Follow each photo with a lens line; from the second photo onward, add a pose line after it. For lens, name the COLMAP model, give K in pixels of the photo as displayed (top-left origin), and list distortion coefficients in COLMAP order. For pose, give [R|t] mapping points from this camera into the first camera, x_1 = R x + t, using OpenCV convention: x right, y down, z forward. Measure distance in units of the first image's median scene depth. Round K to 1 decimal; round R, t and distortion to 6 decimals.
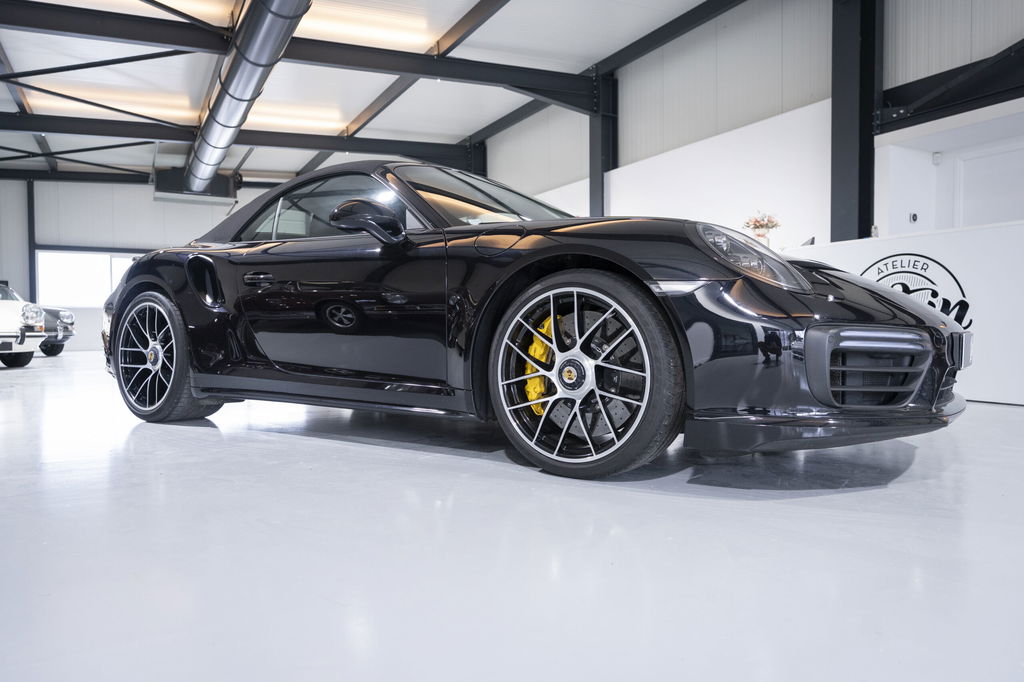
lens RADIAL K [[706.0, 0, 512.7], [0, 706.0, 342.8], [0, 0, 1]] dist [0.001400, 0.001657]
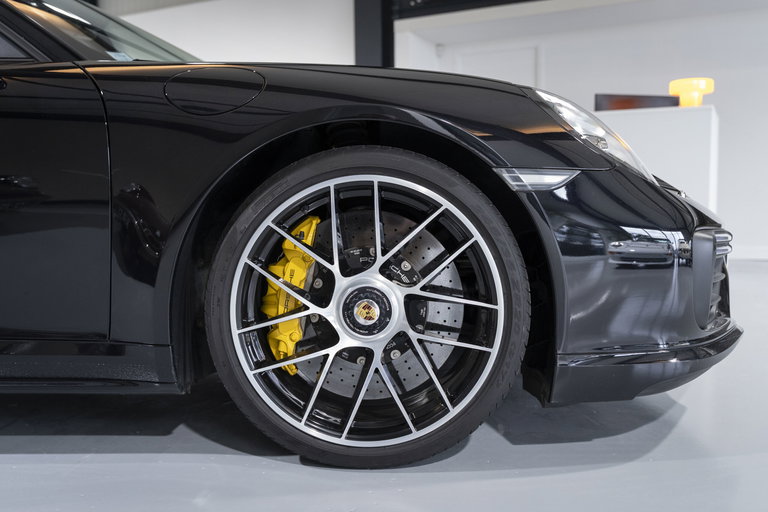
lens RADIAL K [[714.6, 0, 384.0], [0, 714.6, 256.0], [0, 0, 1]] dist [-0.000820, 0.000702]
pose [[0.826733, -0.044681, 0.560818, -0.226481], [0.016095, 0.998312, 0.055809, -0.034873], [-0.562364, -0.037113, 0.826056, 0.388882]]
